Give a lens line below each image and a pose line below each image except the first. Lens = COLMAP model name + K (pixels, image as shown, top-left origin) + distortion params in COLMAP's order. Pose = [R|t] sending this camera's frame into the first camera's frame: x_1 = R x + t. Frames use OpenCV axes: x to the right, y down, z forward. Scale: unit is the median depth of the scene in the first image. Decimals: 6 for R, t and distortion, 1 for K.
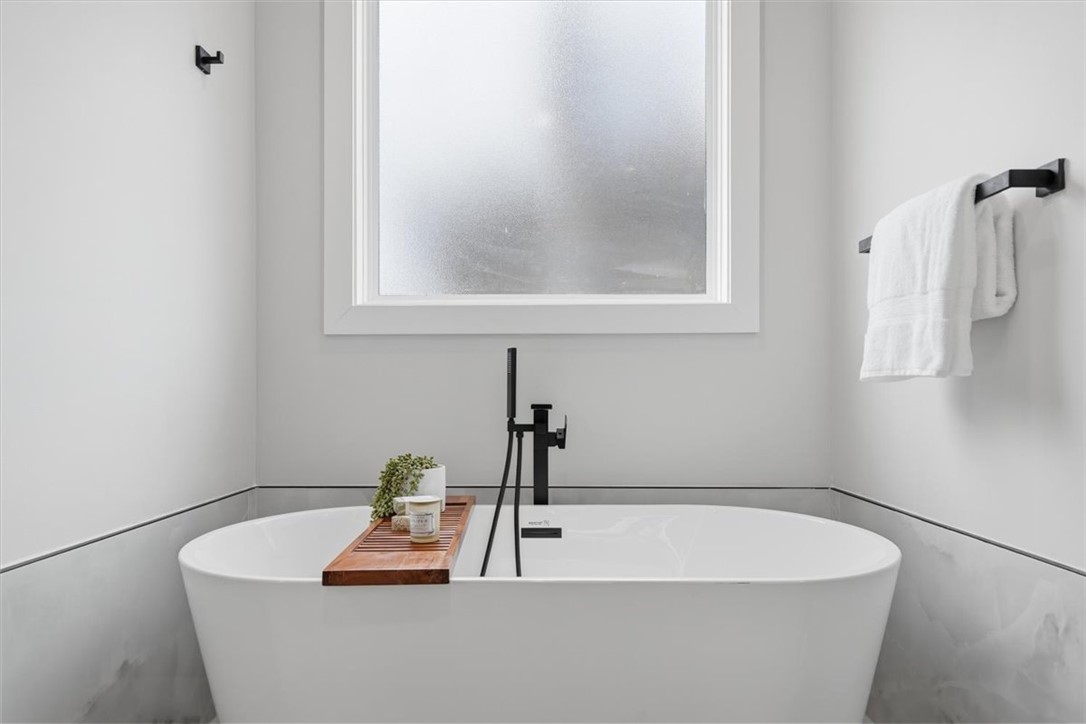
lens RADIAL K [[654.5, 0, 523.4], [0, 654.5, 387.3], [0, 0, 1]] dist [-0.002878, -0.000808]
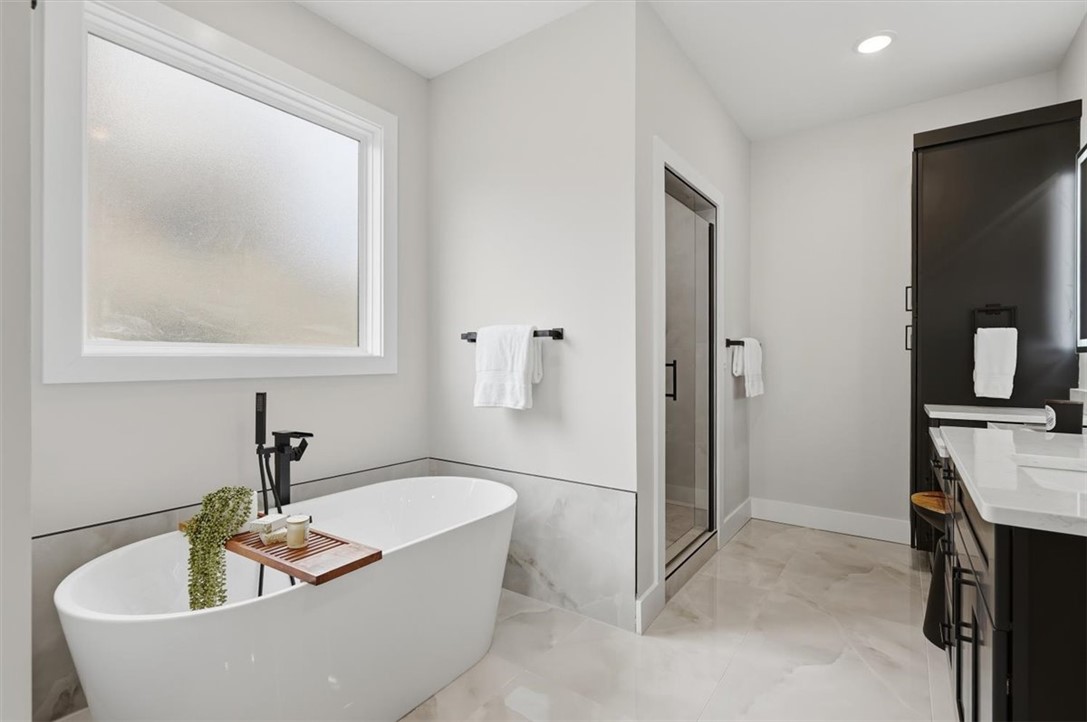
lens RADIAL K [[496.3, 0, 546.4], [0, 496.3, 360.0], [0, 0, 1]] dist [-0.005567, 0.001801]
pose [[0.567724, 0.004397, 0.823207, -0.743325], [-0.001262, 0.999989, -0.004470, -0.174821], [-0.823218, 0.001499, 0.567723, -0.086699]]
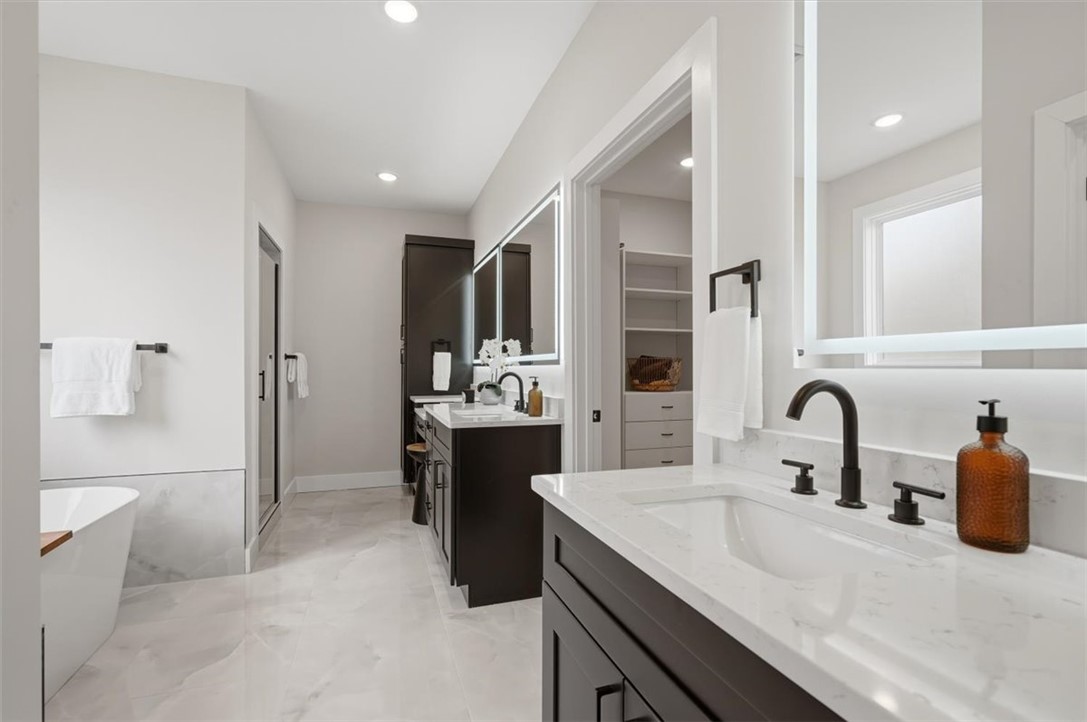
lens RADIAL K [[496.3, 0, 540.0], [0, 496.3, 367.8], [0, 0, 1]] dist [-0.005567, 0.001801]
pose [[-0.340509, 0.004002, 0.940233, -1.679755], [0.000798, 0.999992, -0.003968, -0.185021], [-0.940241, -0.000601, -0.340509, 0.105831]]
